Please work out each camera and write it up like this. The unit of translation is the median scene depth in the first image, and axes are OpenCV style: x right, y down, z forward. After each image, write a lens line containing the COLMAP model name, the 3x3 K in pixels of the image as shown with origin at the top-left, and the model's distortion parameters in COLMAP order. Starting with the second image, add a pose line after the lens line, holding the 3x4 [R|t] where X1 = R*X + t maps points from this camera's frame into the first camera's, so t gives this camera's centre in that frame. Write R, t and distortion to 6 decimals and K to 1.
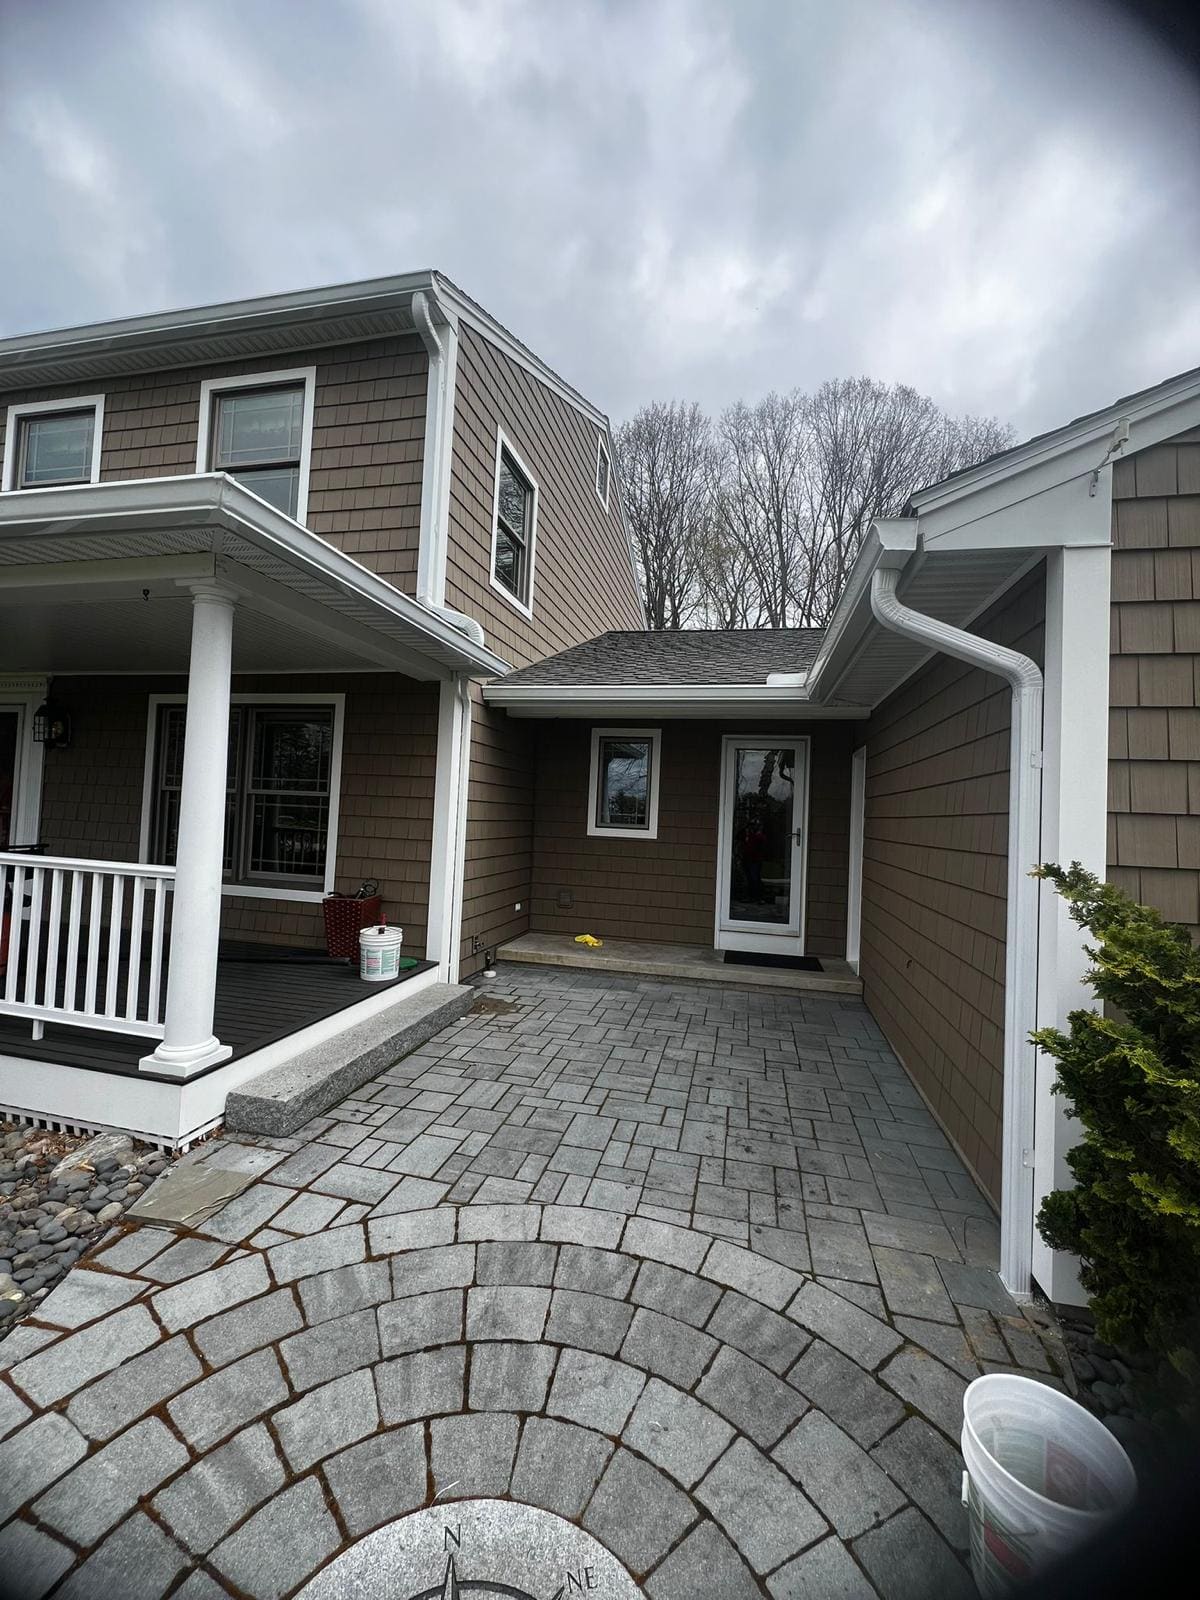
lens RADIAL K [[637.1, 0, 603.8], [0, 637.1, 797.4], [0, 0, 1]] dist [-0.001503, 0.000463]
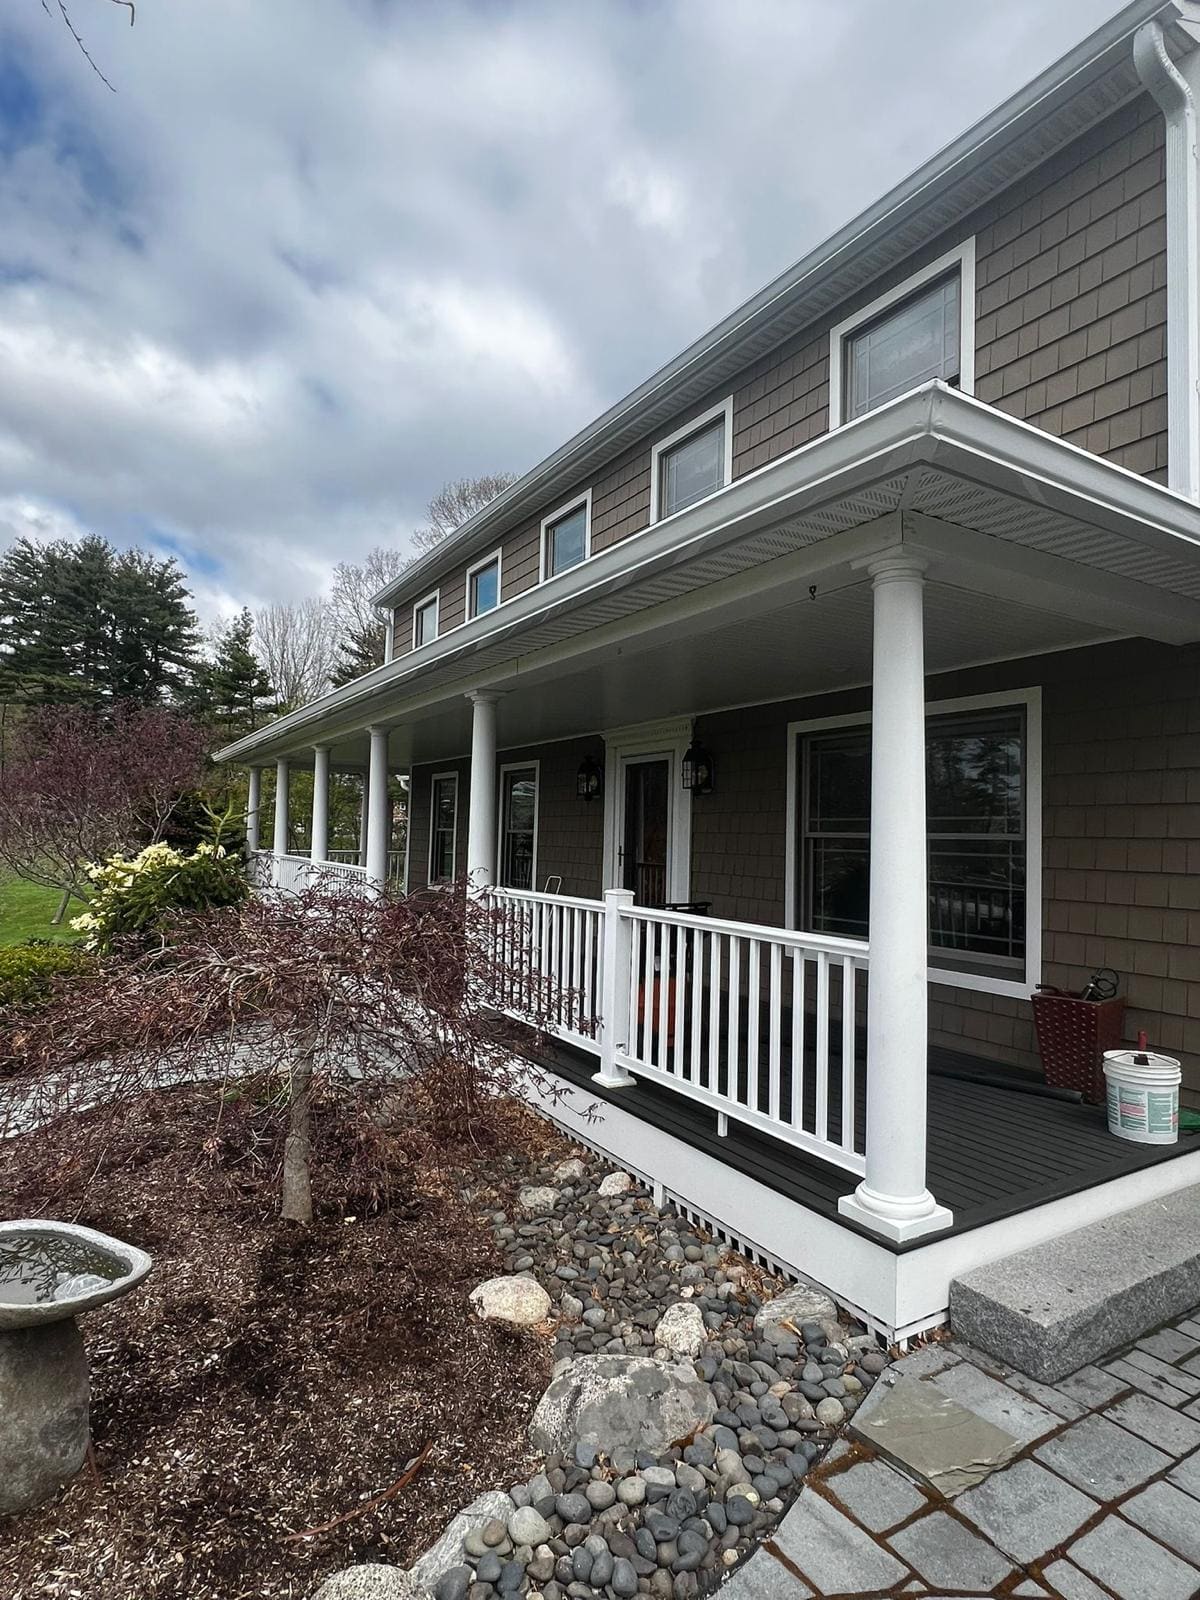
lens RADIAL K [[850.6, 0, 599.9], [0, 850.6, 800.5], [0, 0, 1]] dist [0.004090, 0.000049]
pose [[0.699750, -0.059377, -0.711916, -0.170716], [0.026969, 0.998025, -0.056732, -0.008093], [0.713878, 0.020499, 0.699970, 0.077565]]
